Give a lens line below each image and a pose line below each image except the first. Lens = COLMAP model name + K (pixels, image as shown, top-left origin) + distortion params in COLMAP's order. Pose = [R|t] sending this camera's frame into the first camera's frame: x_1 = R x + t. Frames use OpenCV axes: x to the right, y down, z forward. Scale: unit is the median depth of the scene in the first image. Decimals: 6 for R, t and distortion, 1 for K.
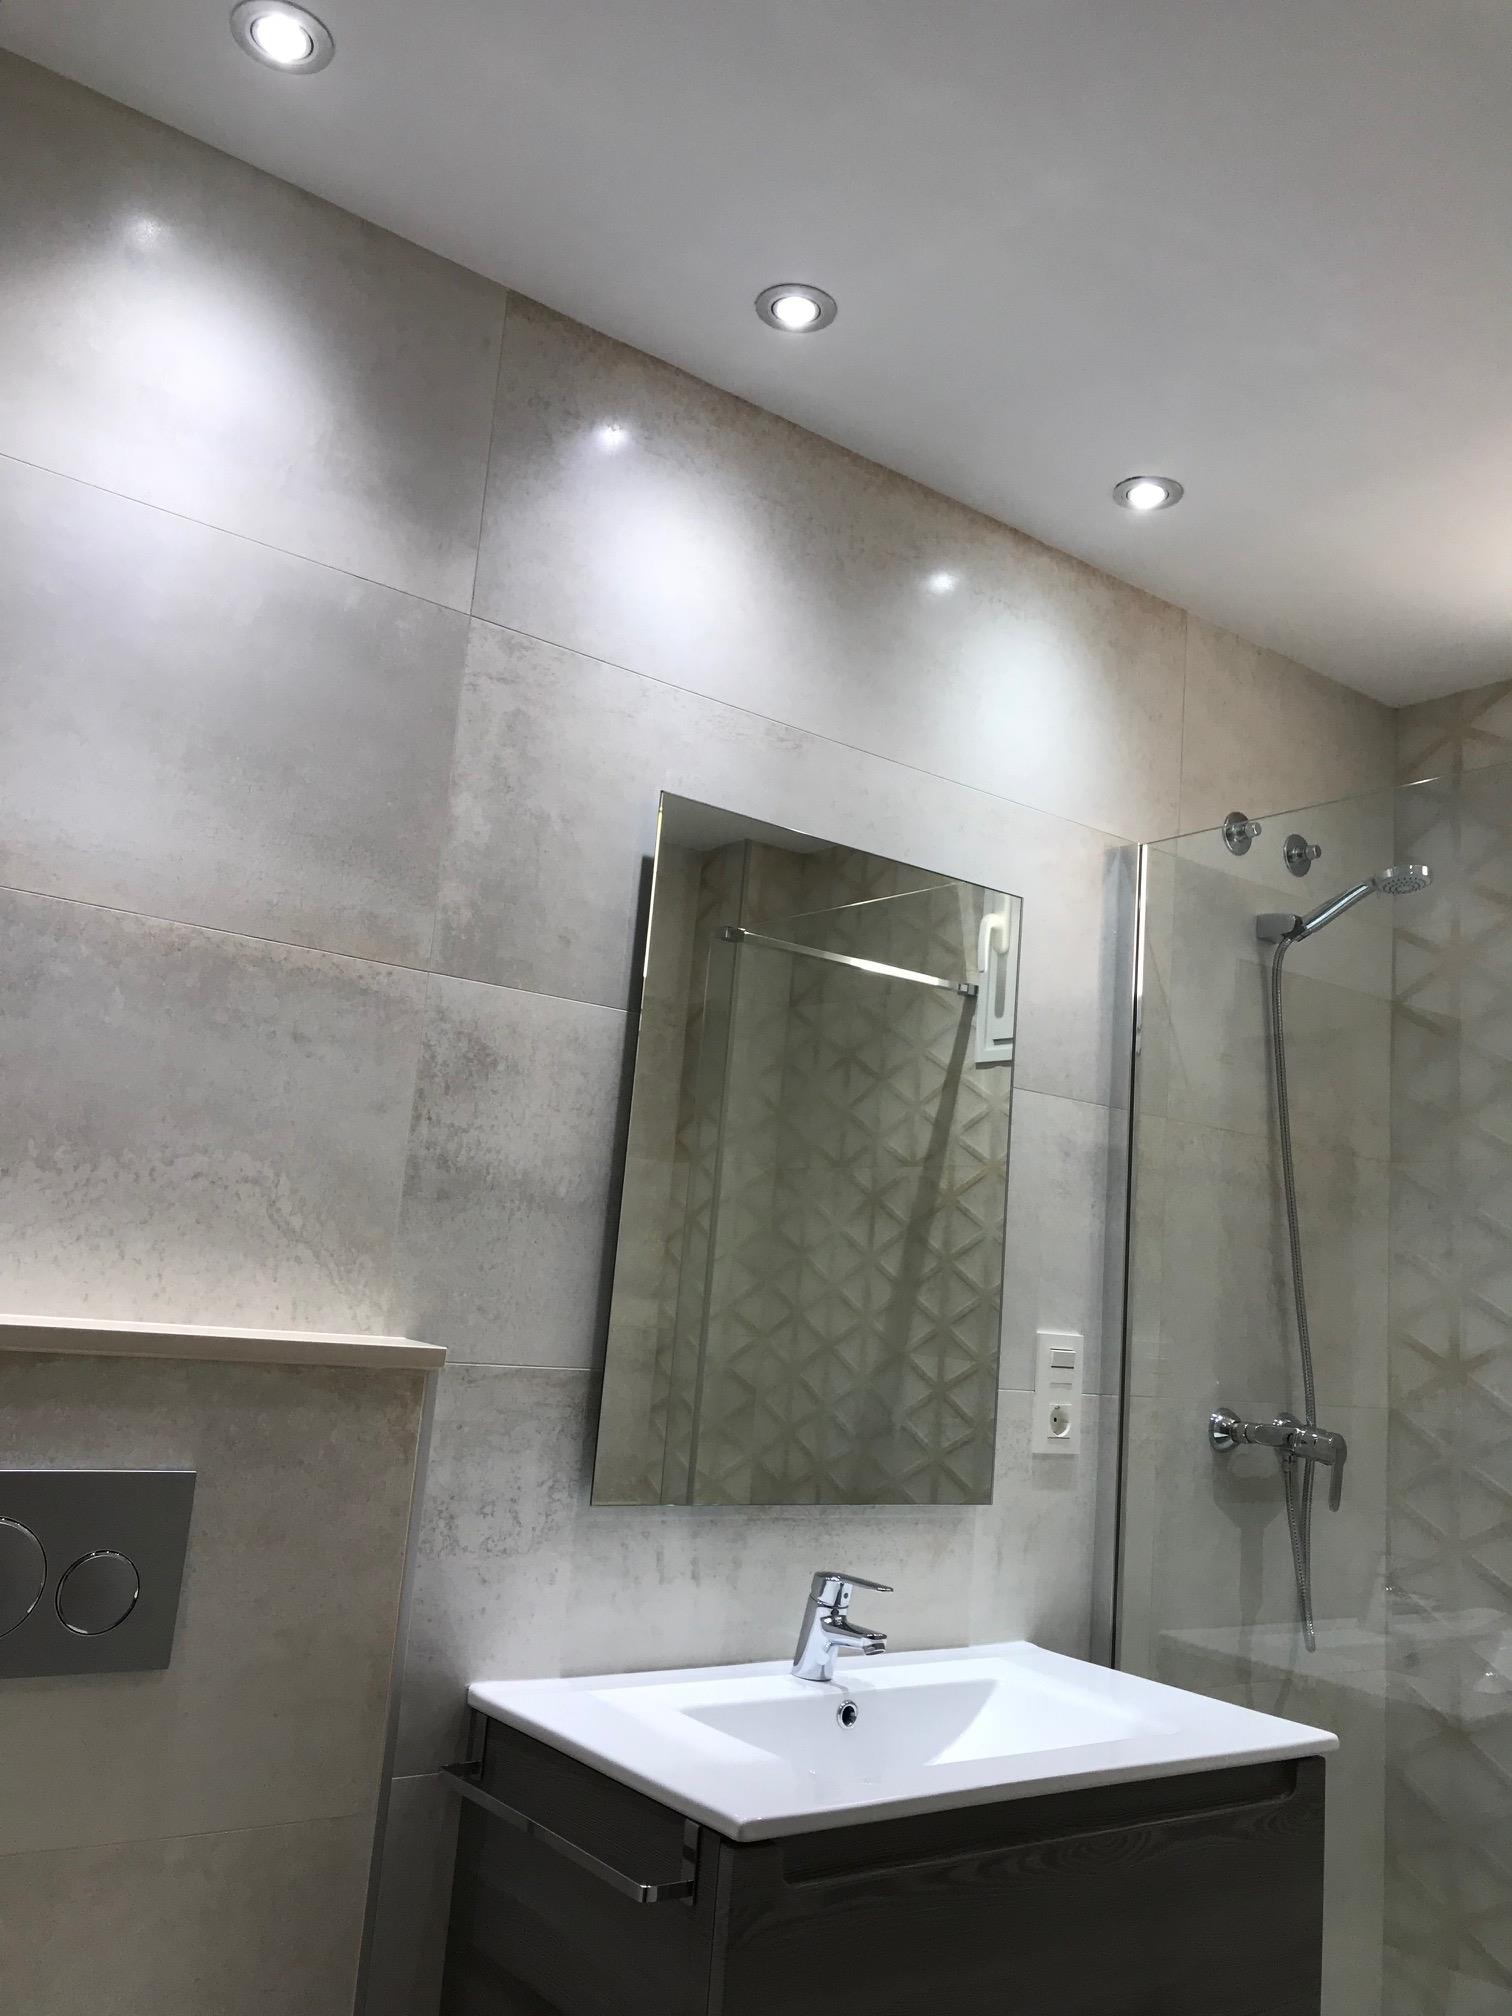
lens RADIAL K [[1665.3, 0, 769.0], [0, 1665.3, 990.0], [0, 0, 1]] dist [0.070536, -0.115694]
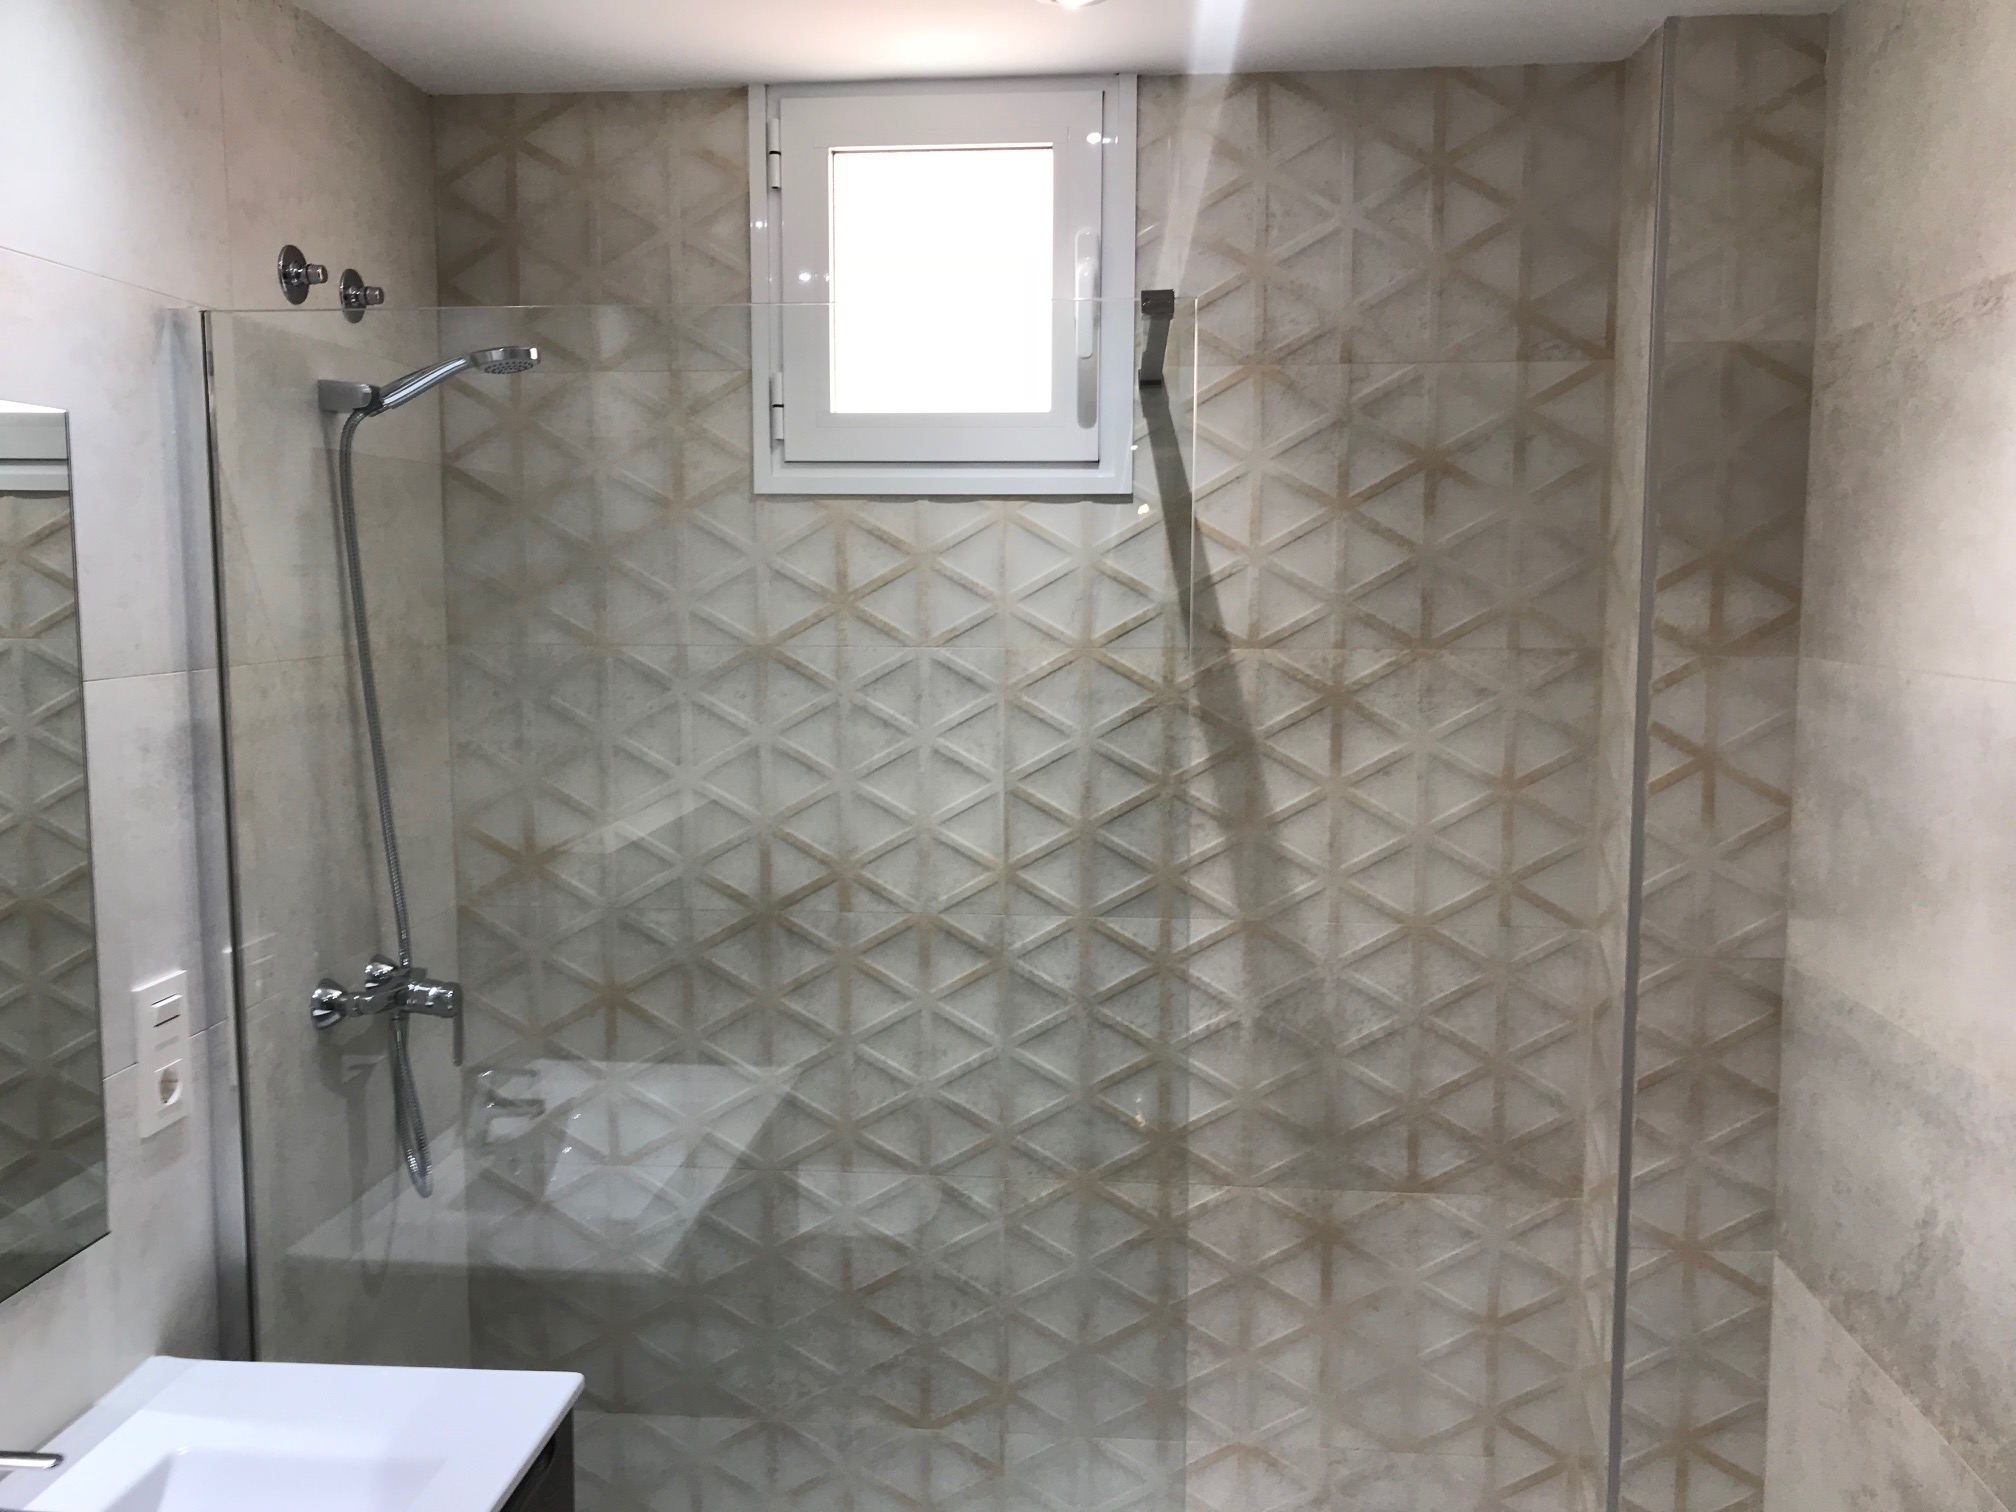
lens RADIAL K [[1645.2, 0, 979.9], [0, 1645.2, 736.3], [0, 0, 1]] dist [0.016223, -0.017703]
pose [[0.672900, -0.151354, 0.724084, -0.129991], [-0.083284, 0.957120, 0.277461, -0.178923], [-0.735030, -0.247008, 0.631441, 0.324298]]
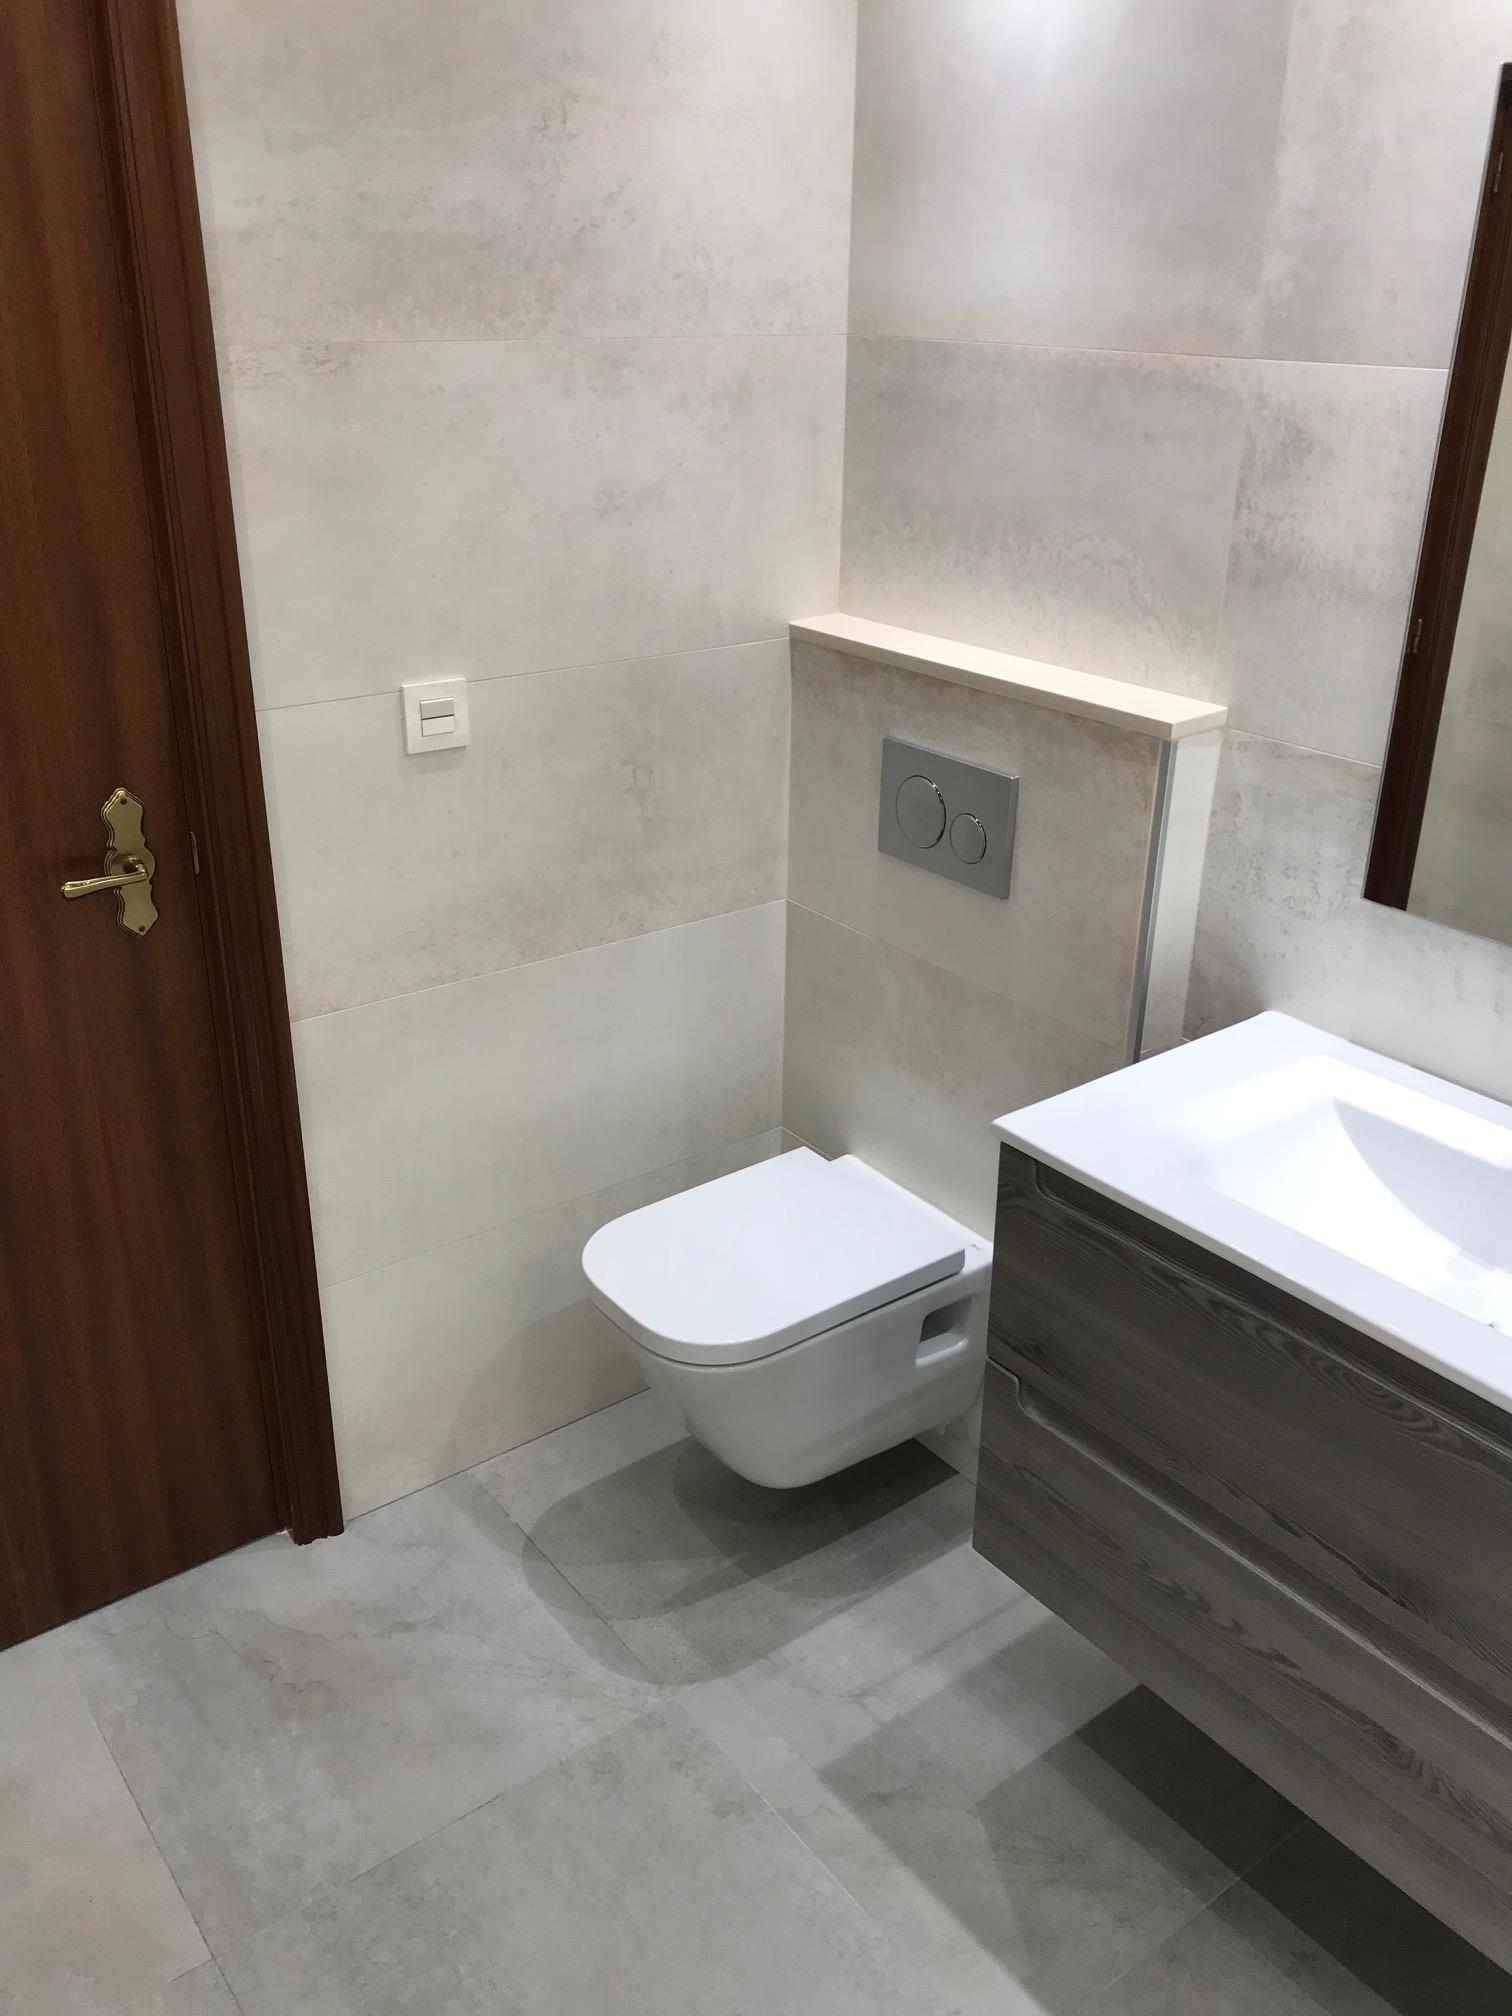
lens RADIAL K [[1681.2, 0, 753.1], [0, 1681.2, 990.1], [0, 0, 1]] dist [0.029692, -0.033310]
pose [[0.005086, 0.324721, -0.945796, 0.846452], [0.175103, 0.930906, 0.320550, -0.033666], [0.984537, -0.167242, -0.052126, 0.652043]]
